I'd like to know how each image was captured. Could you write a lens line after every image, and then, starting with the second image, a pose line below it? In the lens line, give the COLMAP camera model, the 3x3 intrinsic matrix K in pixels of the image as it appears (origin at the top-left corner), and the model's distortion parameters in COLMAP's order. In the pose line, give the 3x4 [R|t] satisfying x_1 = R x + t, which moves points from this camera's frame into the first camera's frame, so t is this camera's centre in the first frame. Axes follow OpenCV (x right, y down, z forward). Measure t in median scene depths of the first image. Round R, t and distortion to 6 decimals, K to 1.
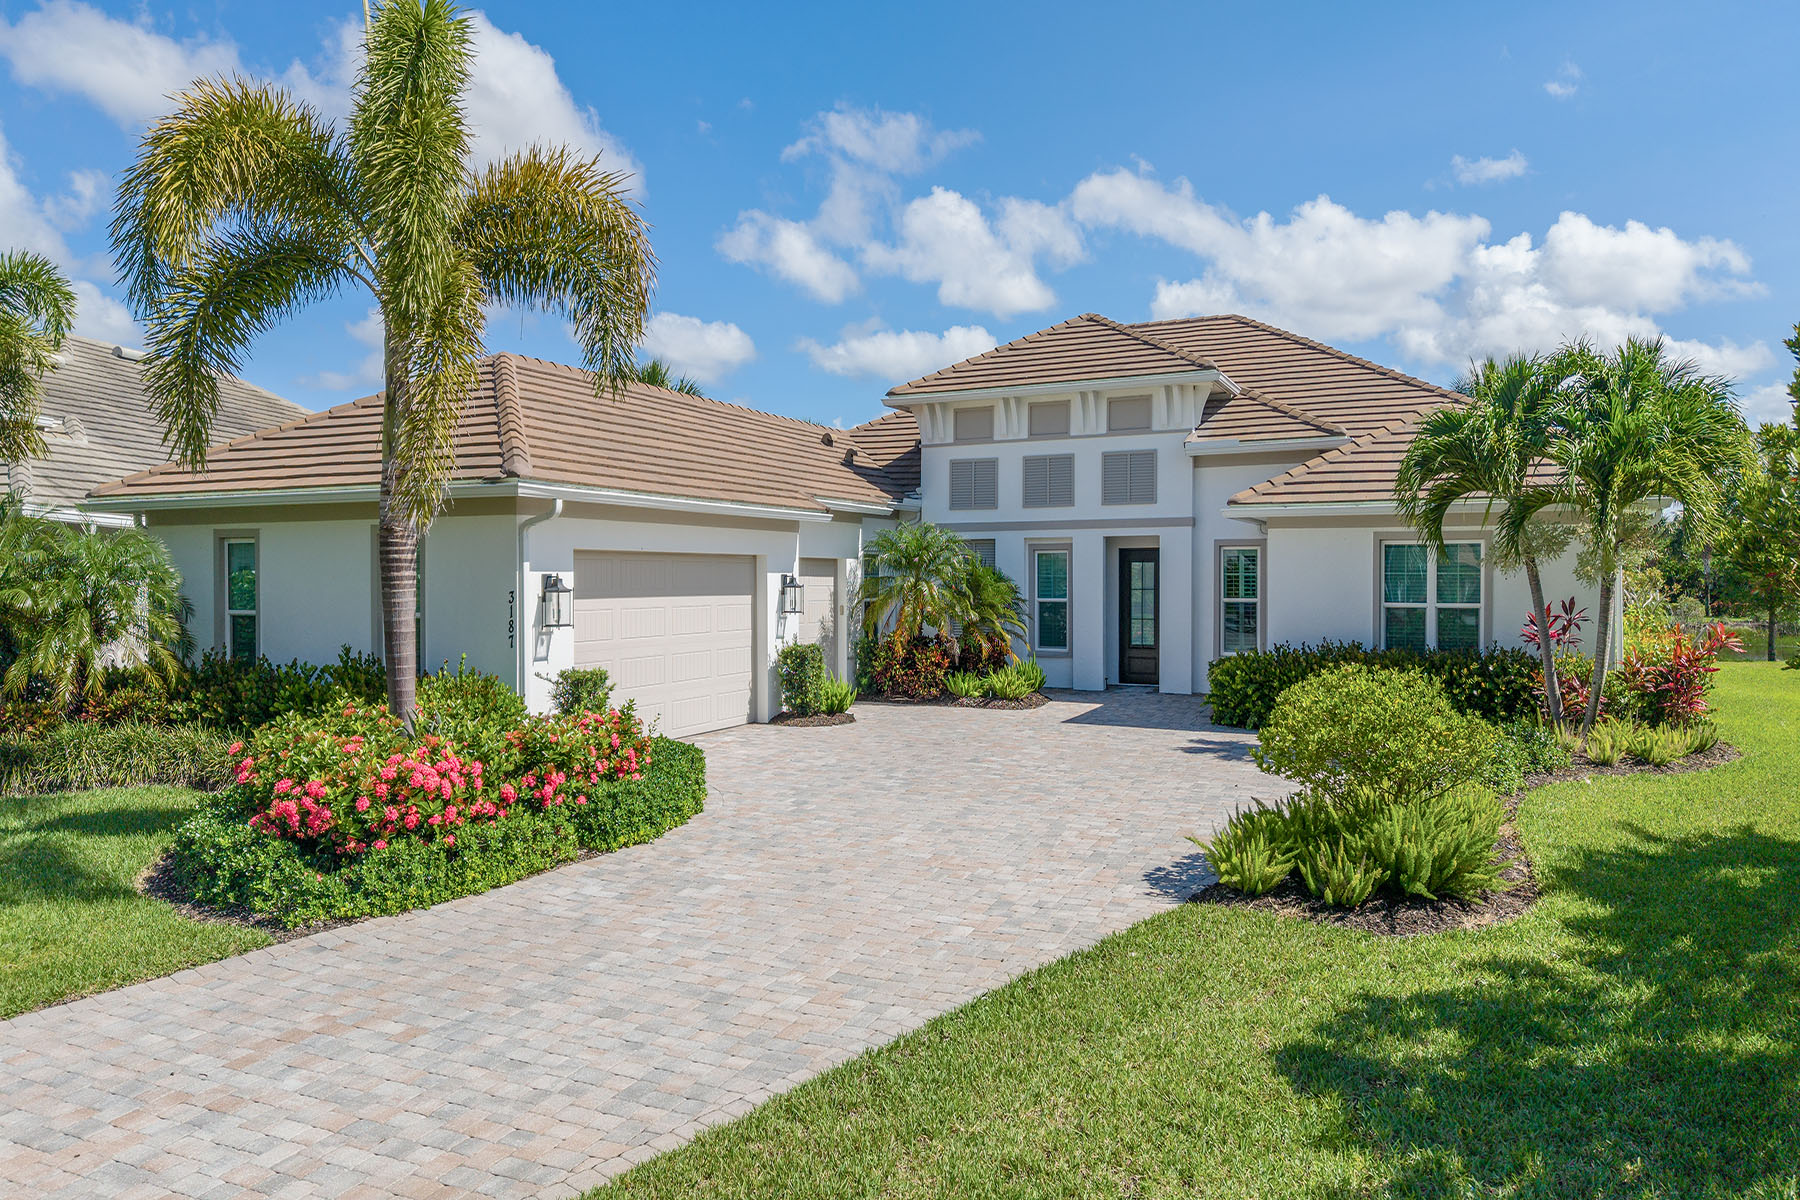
lens RADIAL K [[1332.9, 0, 900.0], [0, 1332.9, 600.0], [0, 0, 1]] dist [-0.007533, -0.003626]
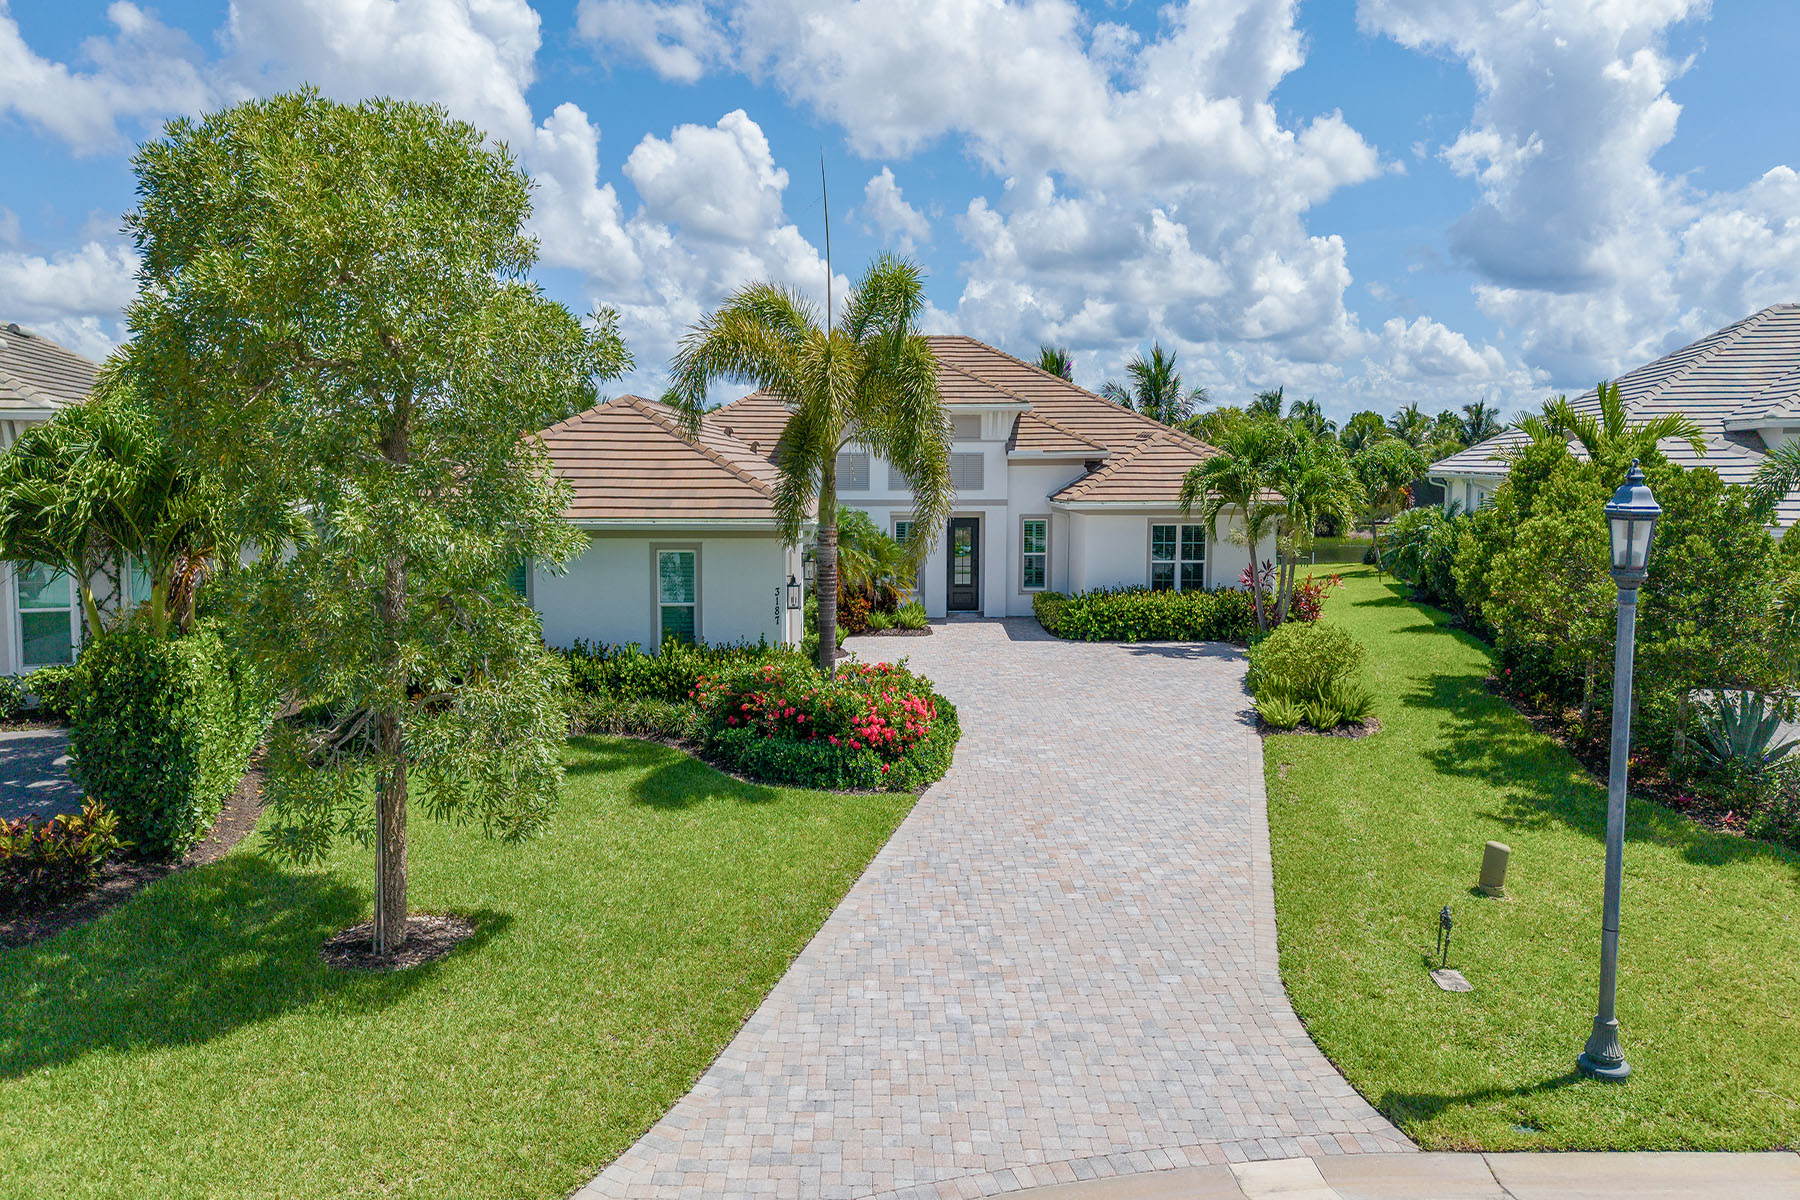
lens RADIAL K [[1332.9, 0, 900.0], [0, 1332.9, 600.0], [0, 0, 1]] dist [-0.007533, -0.003626]
pose [[0.890511, -0.043920, 0.452838, -0.620639], [0.003249, 0.995918, 0.090204, -0.092200], [-0.454951, -0.078856, 0.887018, -0.312532]]
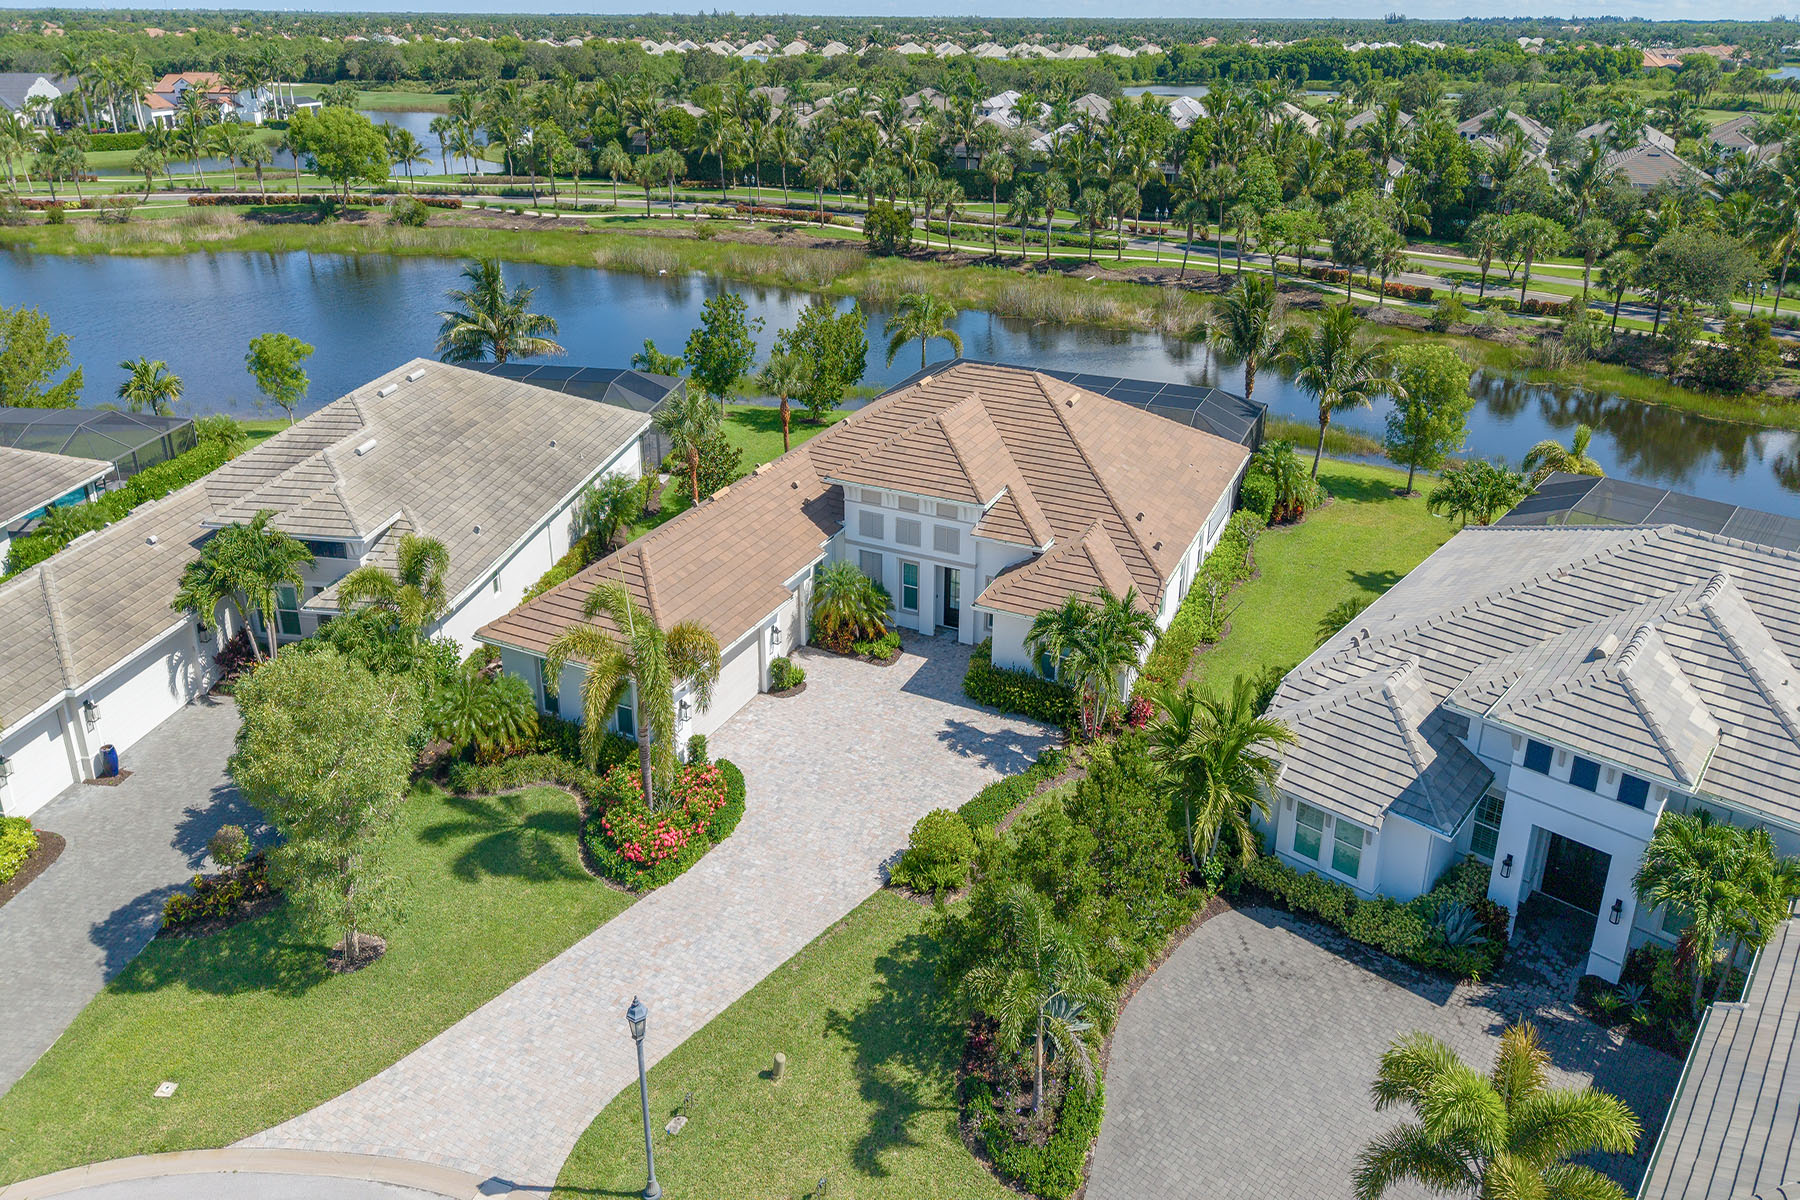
lens RADIAL K [[1332.9, 0, 900.0], [0, 1332.9, 600.0], [0, 0, 1]] dist [-0.007533, -0.003626]
pose [[0.999969, 0.004170, -0.006606, 0.135611], [-0.001129, 0.913920, 0.405894, -0.942135], [0.007730, -0.405874, 0.913896, -0.967396]]
